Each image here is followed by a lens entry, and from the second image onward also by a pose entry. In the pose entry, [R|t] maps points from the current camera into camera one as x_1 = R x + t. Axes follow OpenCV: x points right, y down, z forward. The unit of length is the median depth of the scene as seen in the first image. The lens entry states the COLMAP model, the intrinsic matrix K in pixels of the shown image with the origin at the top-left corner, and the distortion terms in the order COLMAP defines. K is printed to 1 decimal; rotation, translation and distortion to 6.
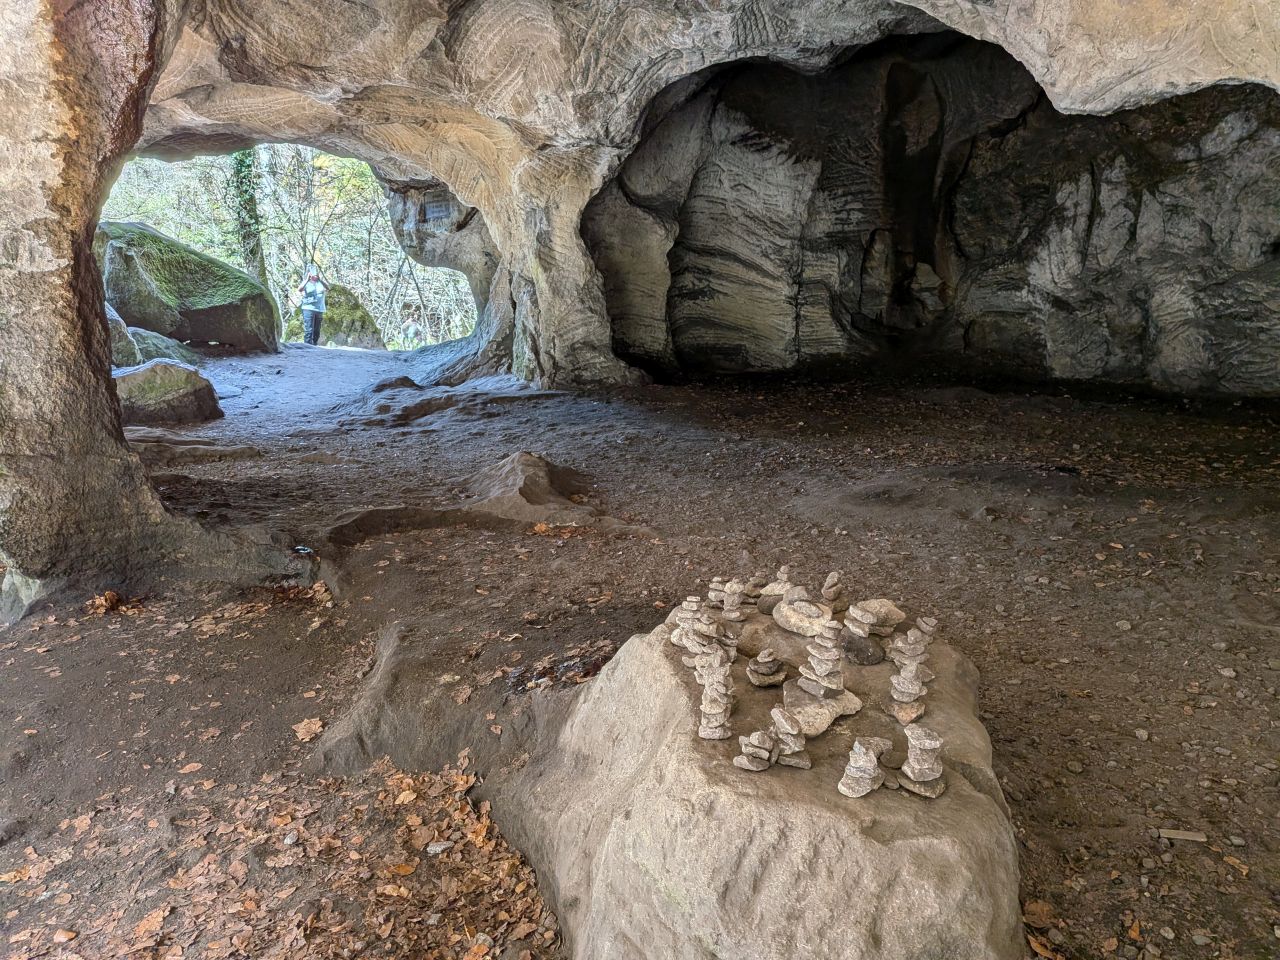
lens RADIAL K [[927.7, 0, 634.8], [0, 927.7, 487.7], [0, 0, 1]] dist [0.034331, -0.046728]
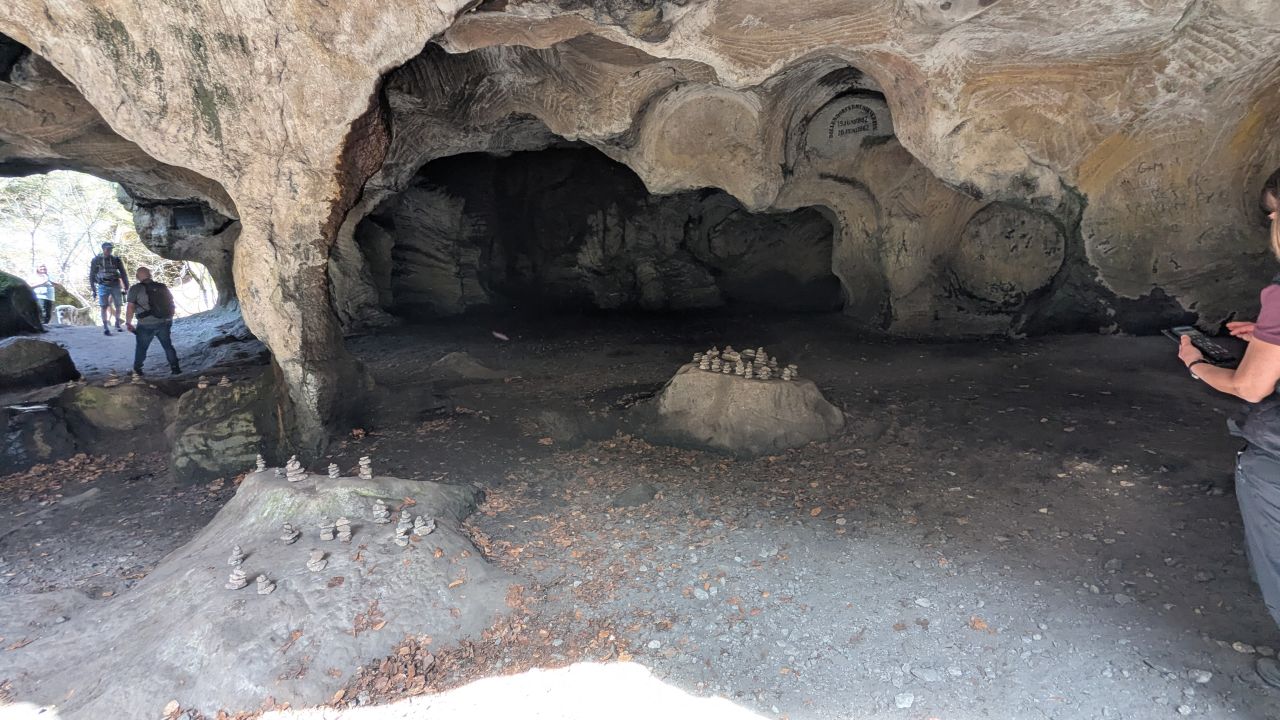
lens RADIAL K [[575.5, 0, 637.4], [0, 575.5, 360.5], [0, 0, 1]] dist [-0.011894, -0.001238]
pose [[0.828453, -0.113002, 0.548539, -0.182957], [0.140843, 0.989993, -0.008770, 0.016744], [-0.542059, 0.084523, 0.836079, -0.084477]]
